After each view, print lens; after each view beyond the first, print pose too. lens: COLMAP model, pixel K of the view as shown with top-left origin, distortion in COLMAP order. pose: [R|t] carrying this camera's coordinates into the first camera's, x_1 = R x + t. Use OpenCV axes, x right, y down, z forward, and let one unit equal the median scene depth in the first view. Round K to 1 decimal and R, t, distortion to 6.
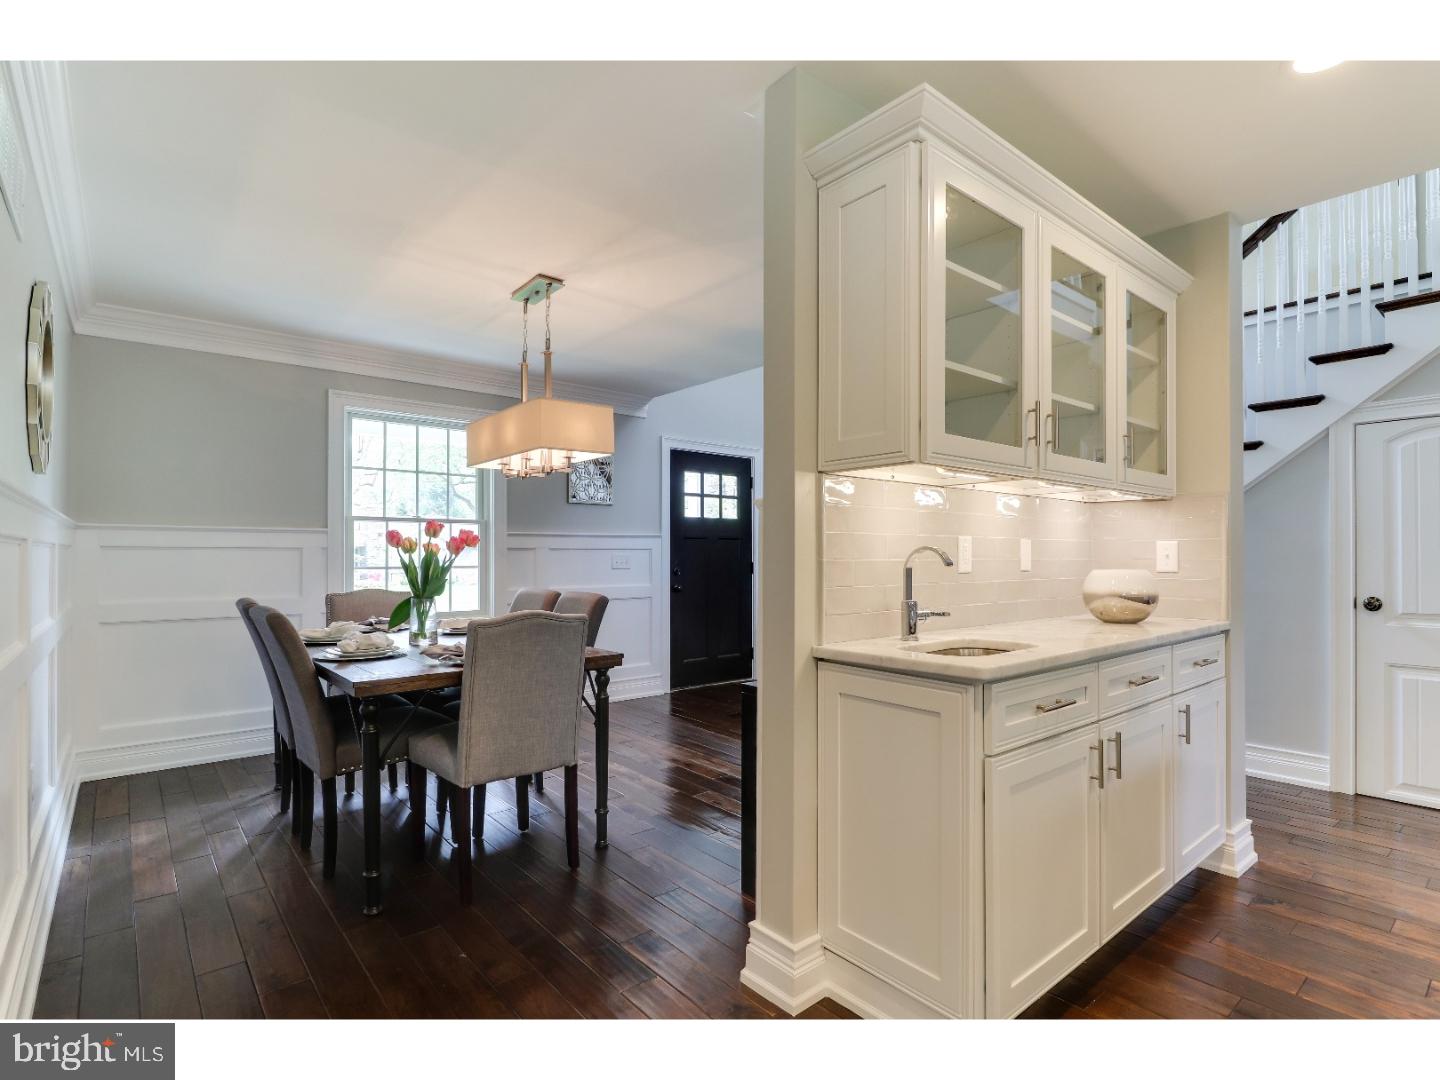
lens RADIAL K [[714.9, 0, 723.6], [0, 714.9, 554.9], [0, 0, 1]] dist [0.001261, -0.006459]
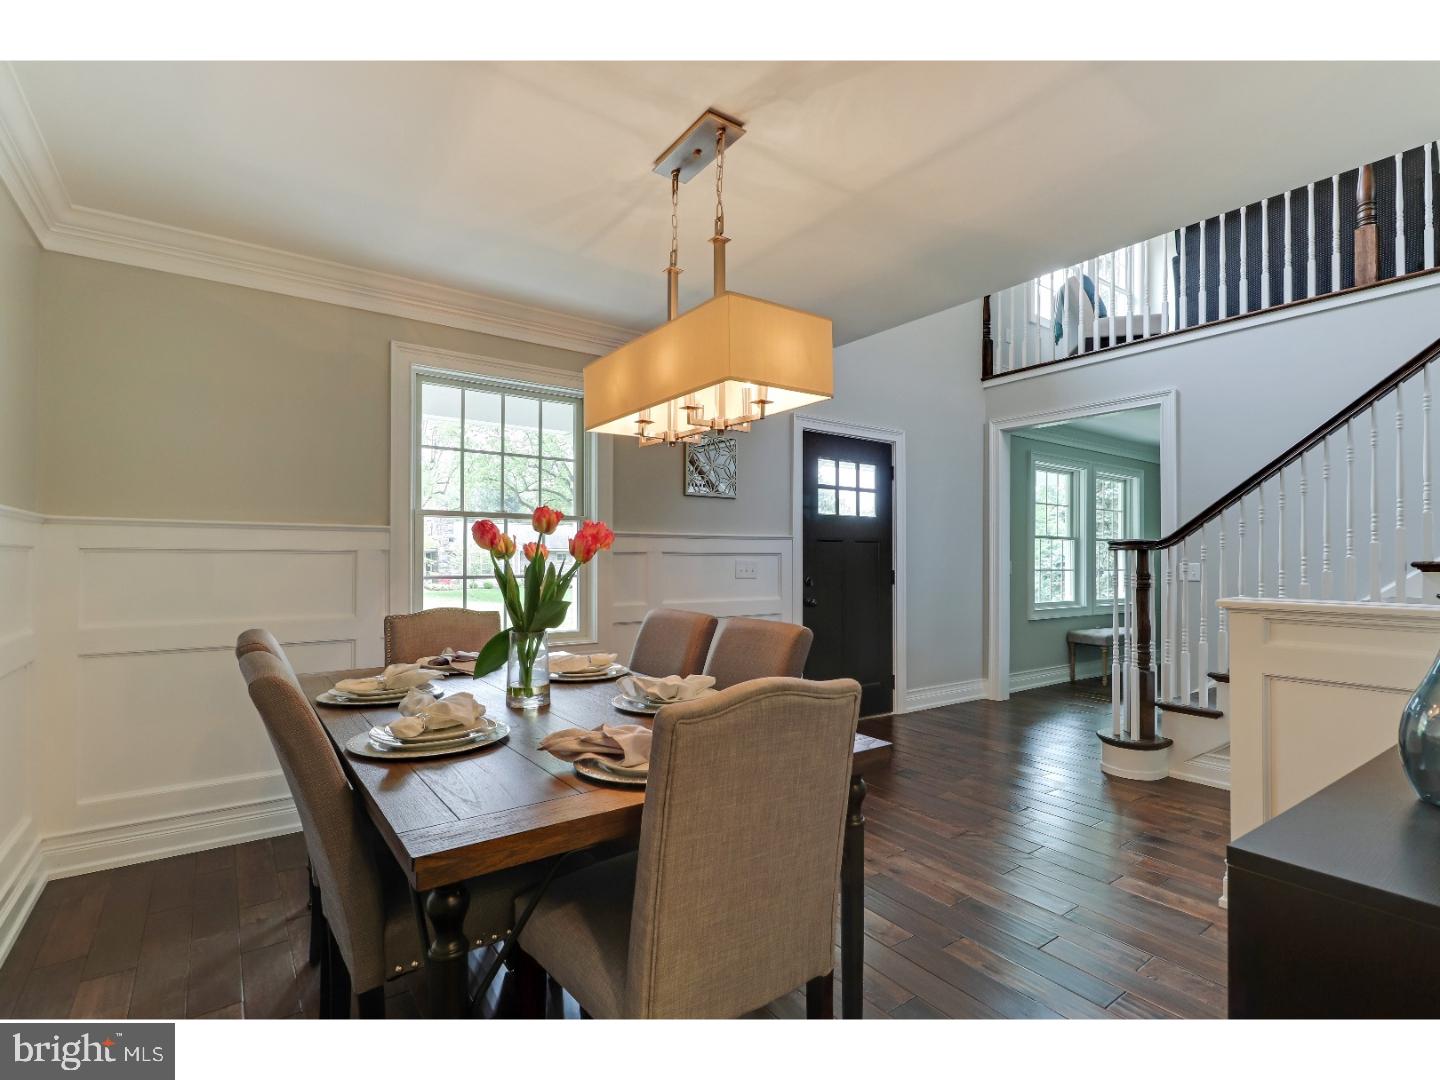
lens RADIAL K [[687.7, 0, 712.3], [0, 687.7, 560.7], [0, 0, 1]] dist [0.002635, 0.000552]
pose [[0.996455, 0.002447, -0.084095, -0.139554], [-0.002349, 0.999996, 0.001266, -0.001467], [0.084098, -0.001064, 0.996457, 0.276708]]
